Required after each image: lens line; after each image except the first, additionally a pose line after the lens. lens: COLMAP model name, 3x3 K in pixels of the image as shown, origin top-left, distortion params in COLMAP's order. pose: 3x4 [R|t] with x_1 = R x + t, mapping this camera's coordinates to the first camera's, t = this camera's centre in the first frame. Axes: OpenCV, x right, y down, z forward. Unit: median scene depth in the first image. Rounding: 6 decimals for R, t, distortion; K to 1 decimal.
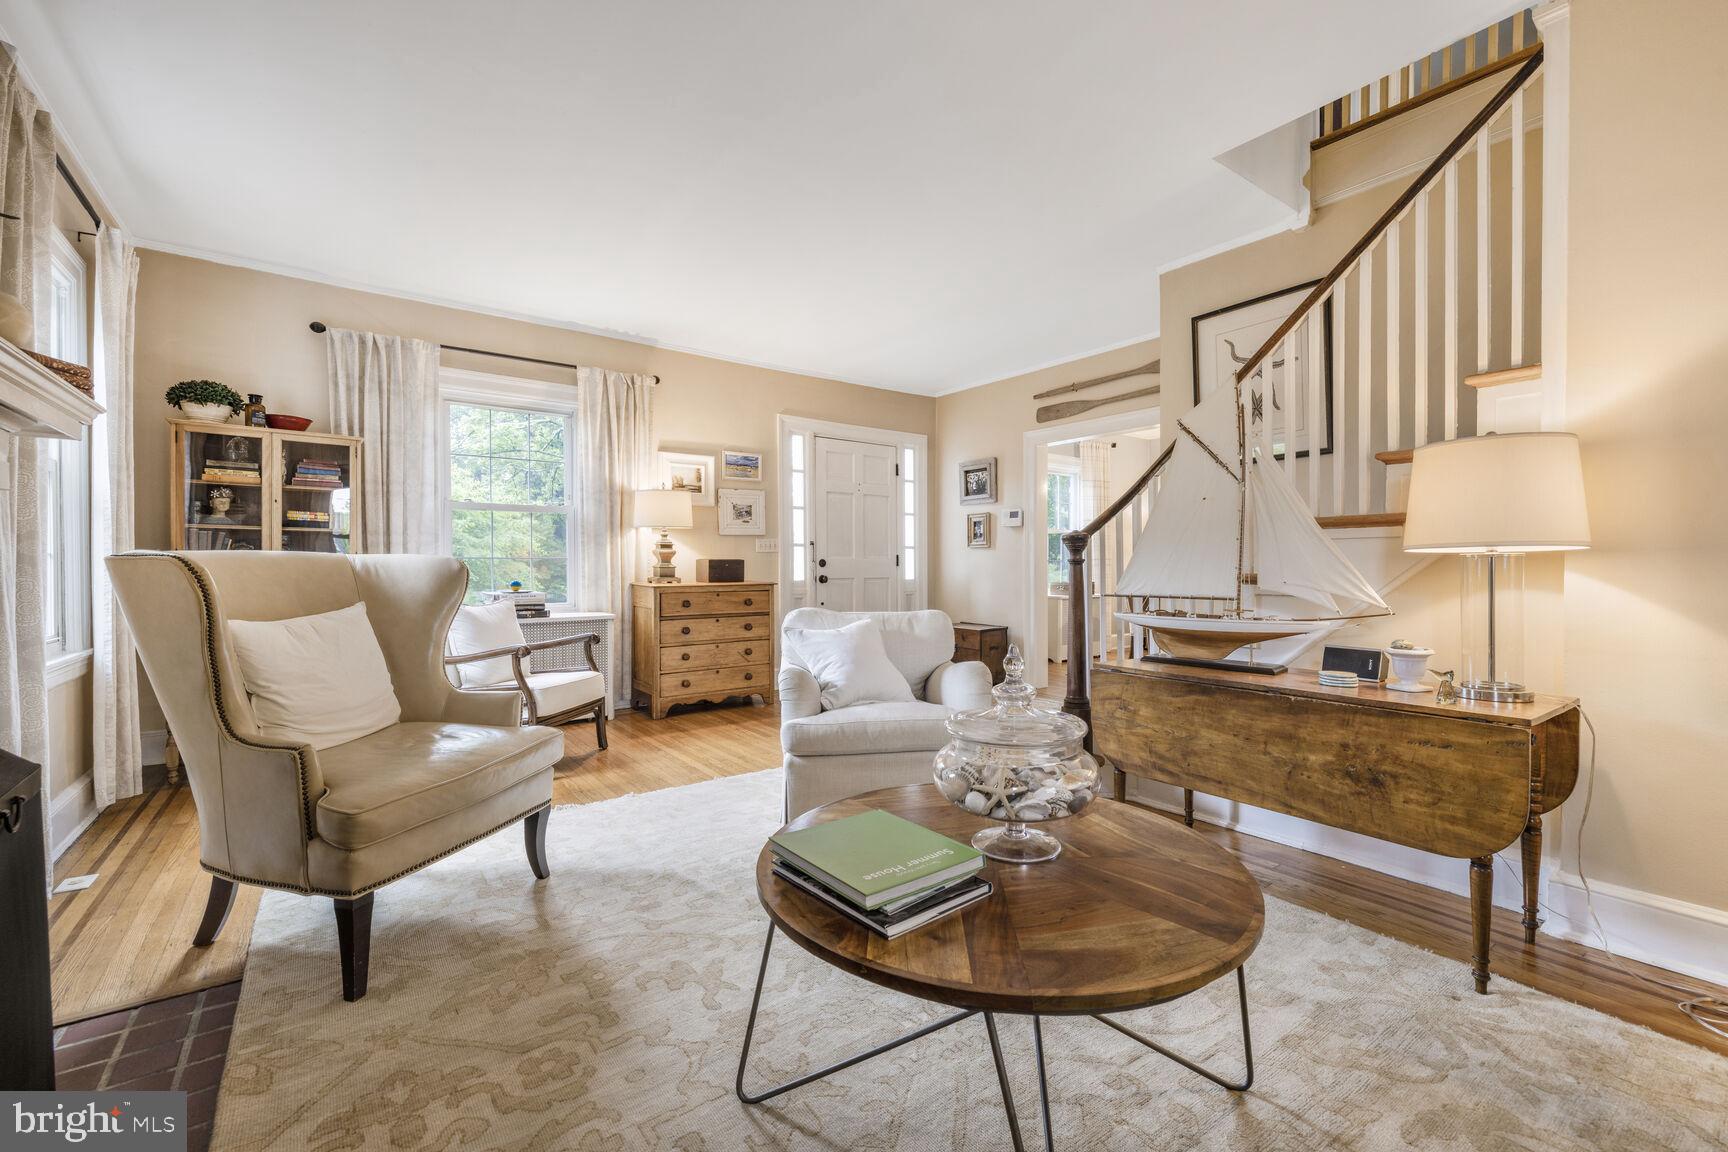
lens RADIAL K [[724.4, 0, 862.7], [0, 724.4, 572.3], [0, 0, 1]] dist [-0.002306, 0.000249]
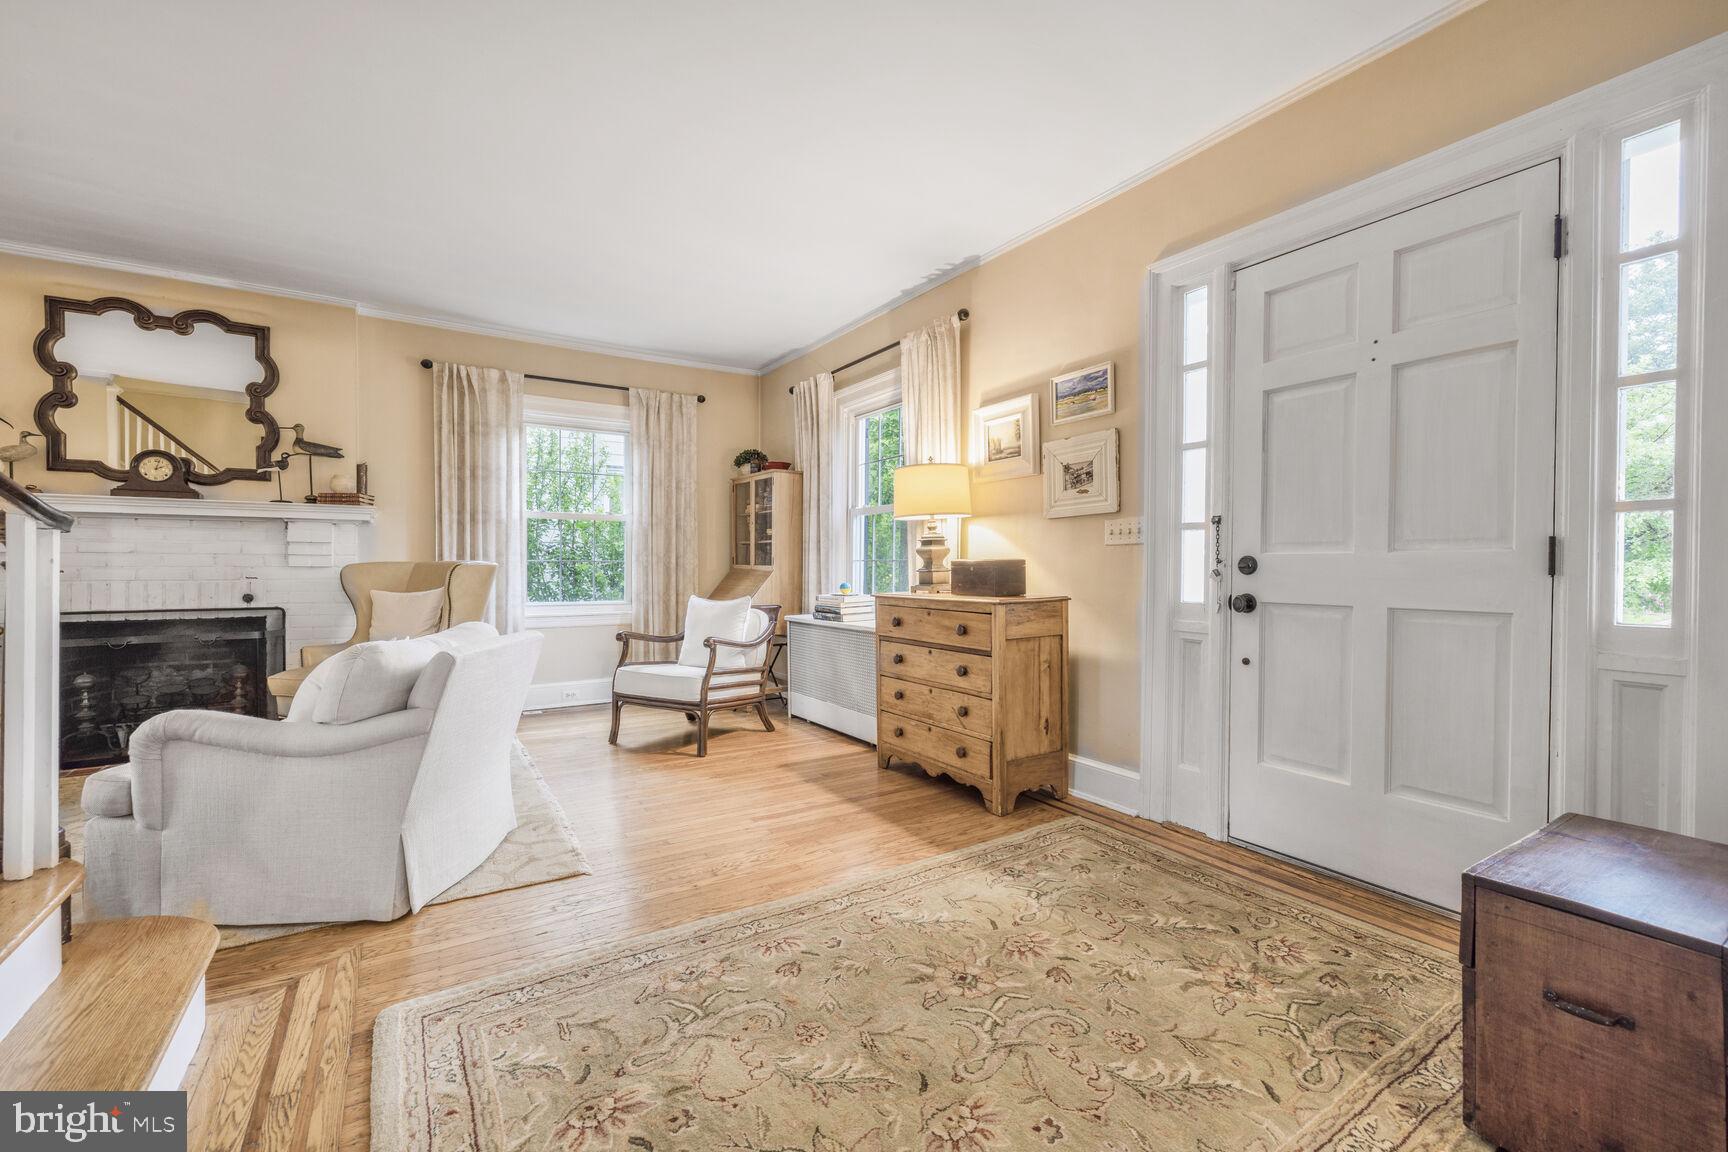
lens RADIAL K [[724.4, 0, 859.2], [0, 724.4, 572.9], [0, 0, 1]] dist [-0.002306, 0.000249]
pose [[-0.078107, 0.012712, -0.996864, 0.416977], [-0.009772, 0.999861, 0.013516, -0.012895], [0.996897, 0.010797, -0.077972, 0.883205]]
